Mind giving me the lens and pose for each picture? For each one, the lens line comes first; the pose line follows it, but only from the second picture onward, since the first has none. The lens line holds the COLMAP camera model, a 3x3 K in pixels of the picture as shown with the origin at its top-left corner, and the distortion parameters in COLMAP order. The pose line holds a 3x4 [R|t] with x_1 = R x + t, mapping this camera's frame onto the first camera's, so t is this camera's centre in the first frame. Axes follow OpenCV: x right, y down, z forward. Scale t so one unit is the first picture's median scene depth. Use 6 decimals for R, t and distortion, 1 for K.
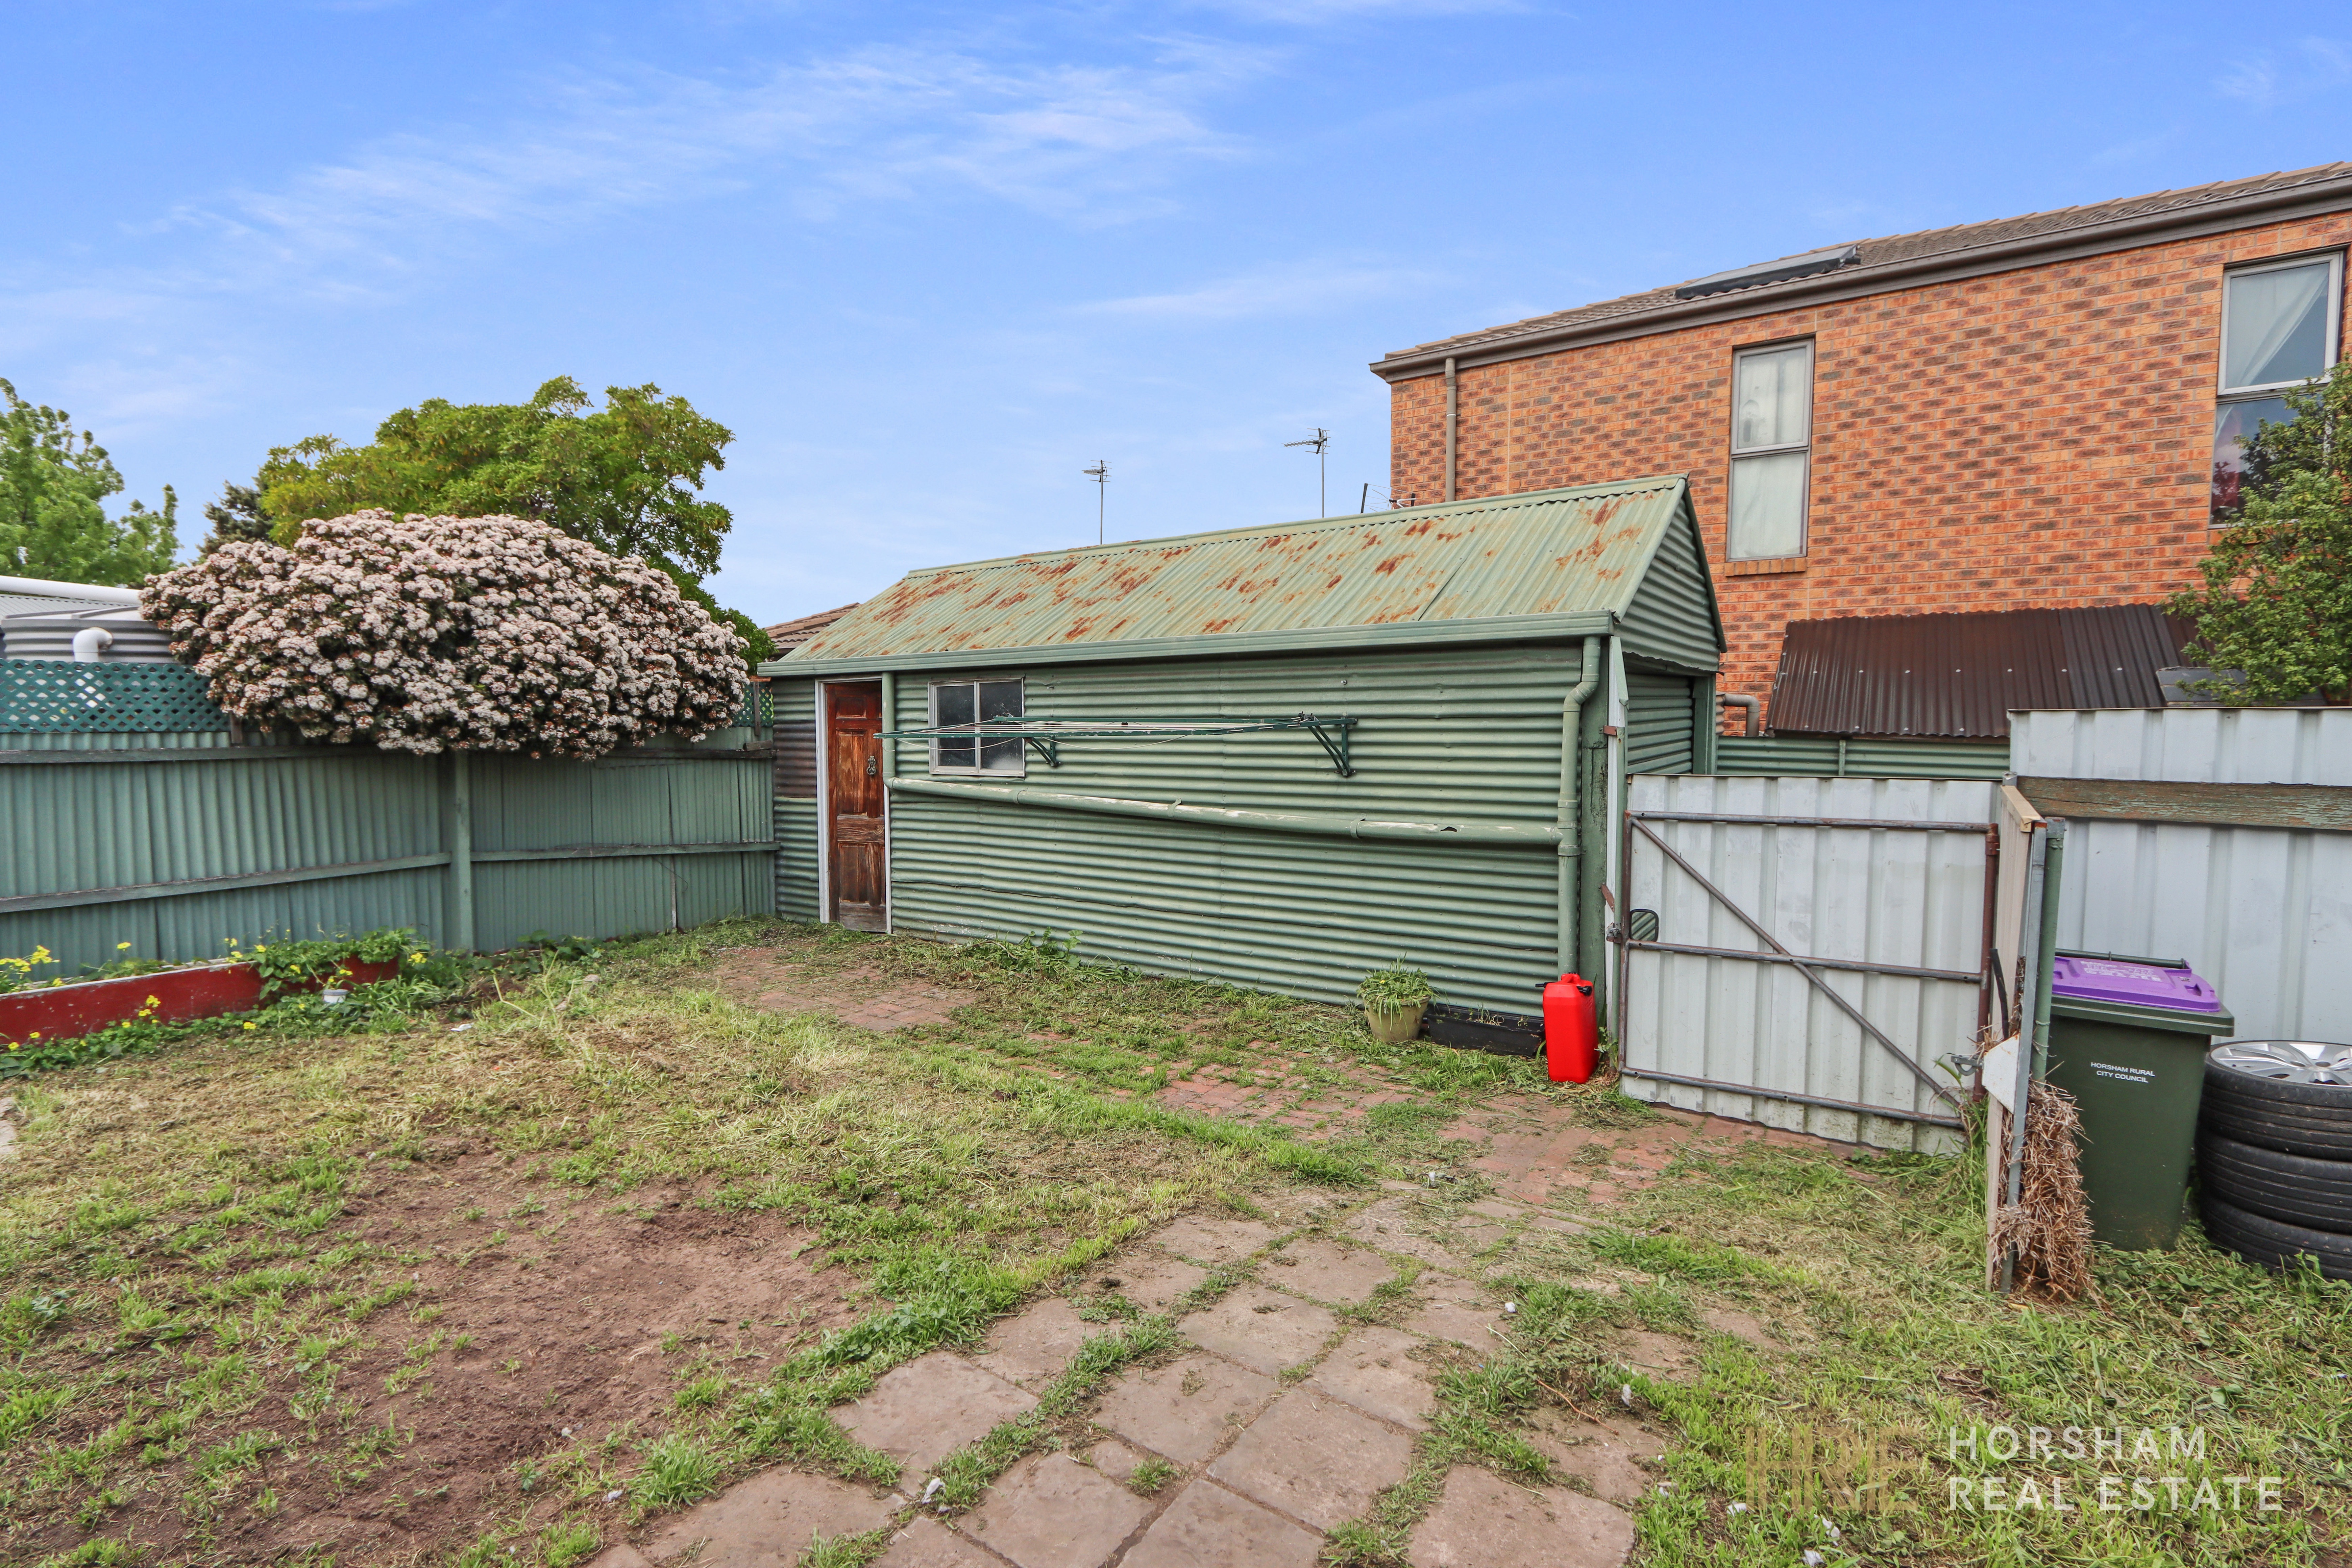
lens RADIAL K [[1084.9, 0, 1176.0], [0, 1084.9, 784.0], [0, 0, 1]] dist [-0.004190, -0.000505]
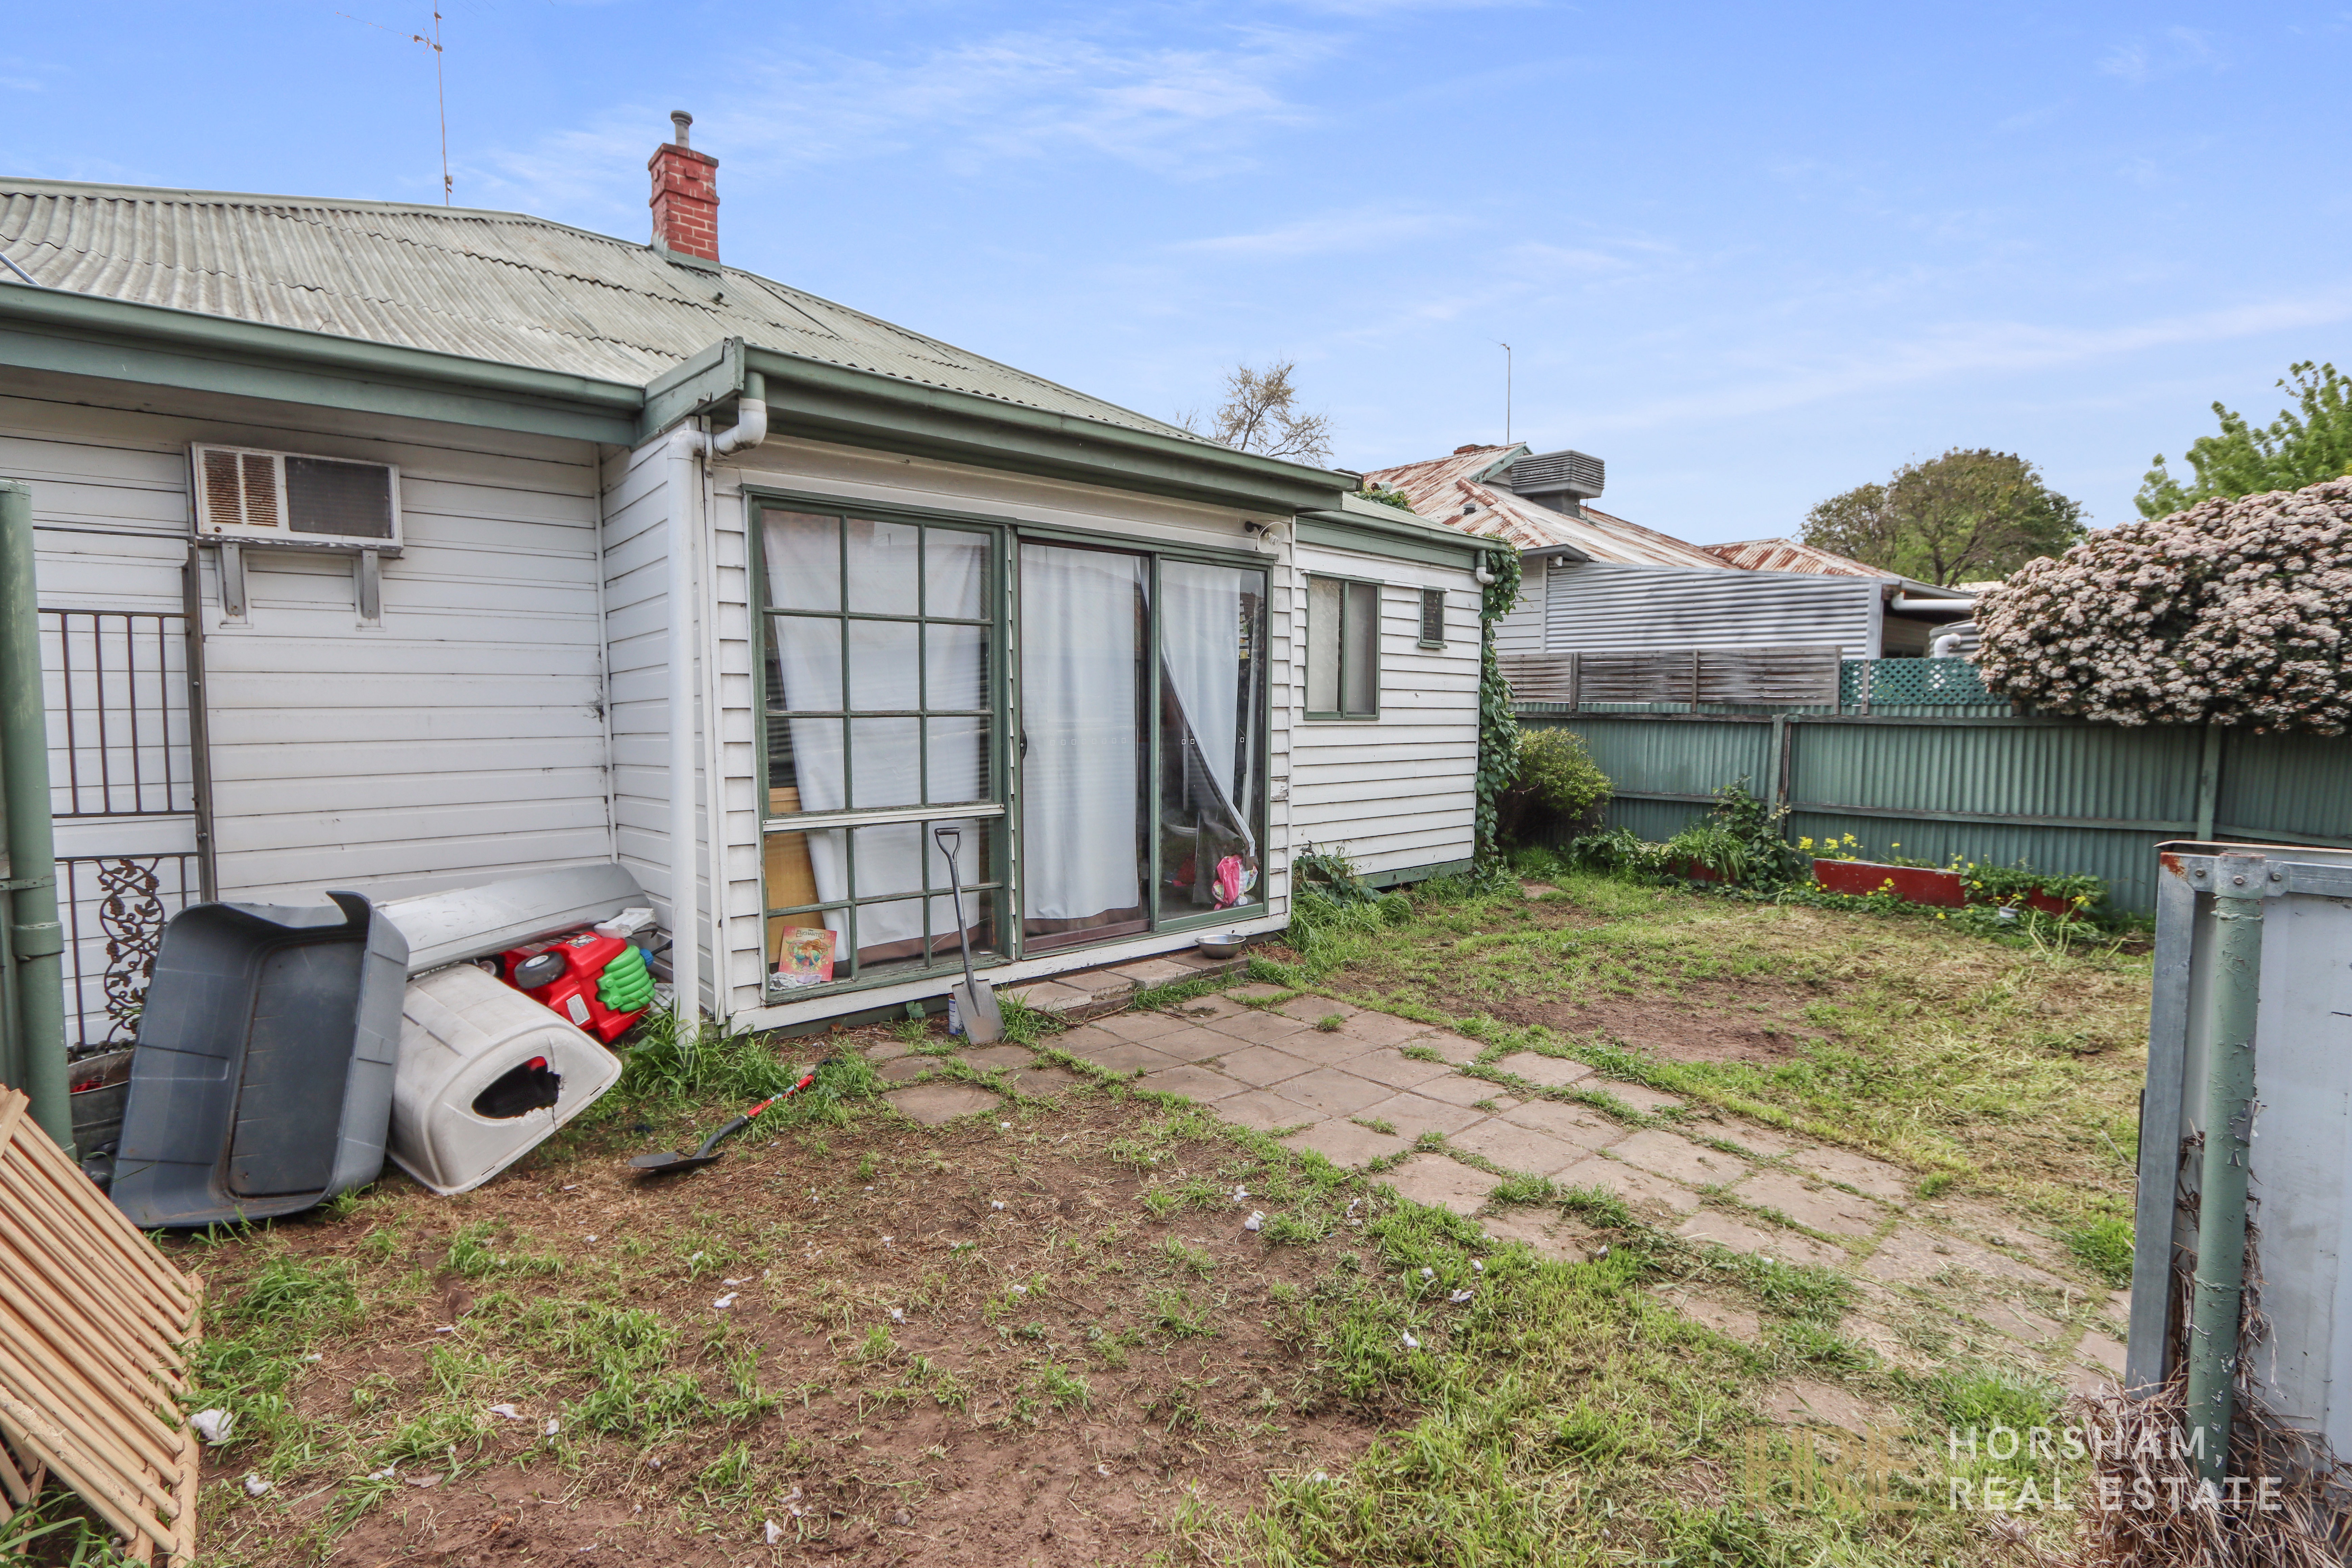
lens RADIAL K [[1084.9, 0, 1176.0], [0, 1084.9, 784.0], [0, 0, 1]] dist [-0.004190, -0.000505]
pose [[-0.224712, 0.068849, -0.971990, 0.649739], [-0.057329, 0.994839, 0.083722, -0.005052], [0.972737, 0.074537, -0.219605, 0.306770]]
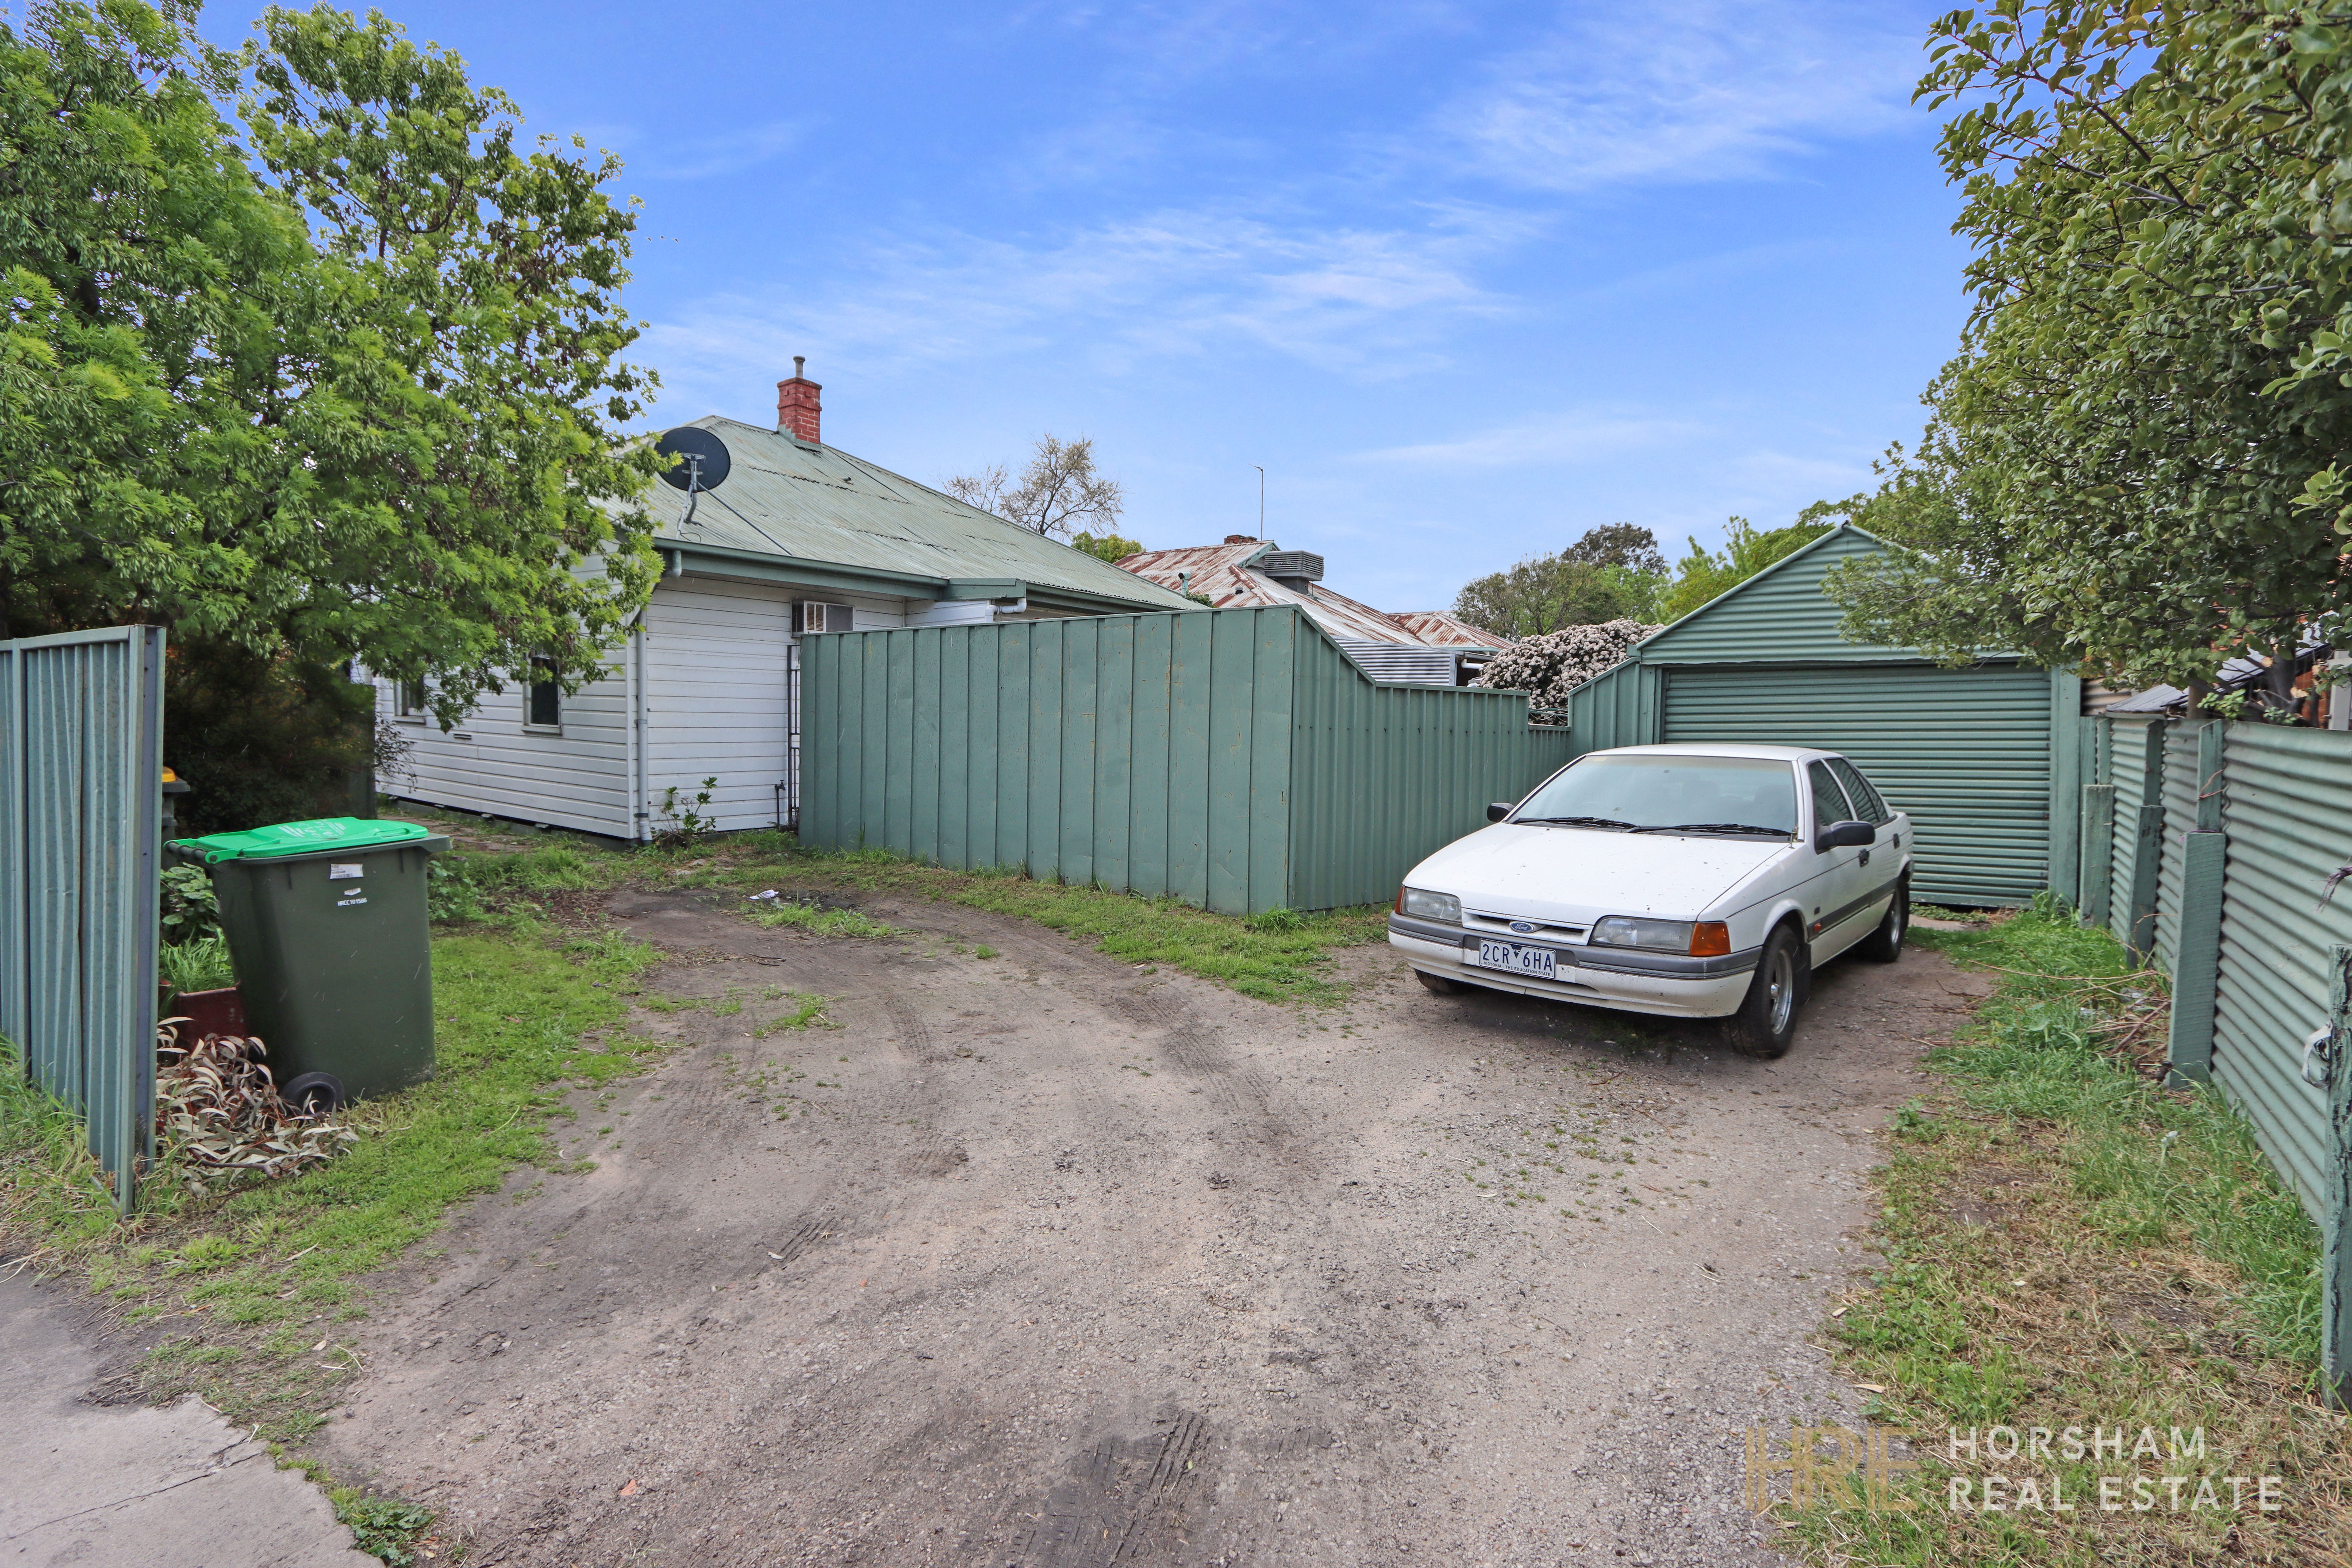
lens RADIAL K [[1084.9, 0, 1176.0], [0, 1084.9, 784.0], [0, 0, 1]] dist [-0.004190, -0.000505]
pose [[-0.003438, 0.051864, -0.998648, 1.943928], [-0.075564, 0.995785, 0.051975, 0.038221], [0.997135, 0.075640, 0.000496, 0.192885]]
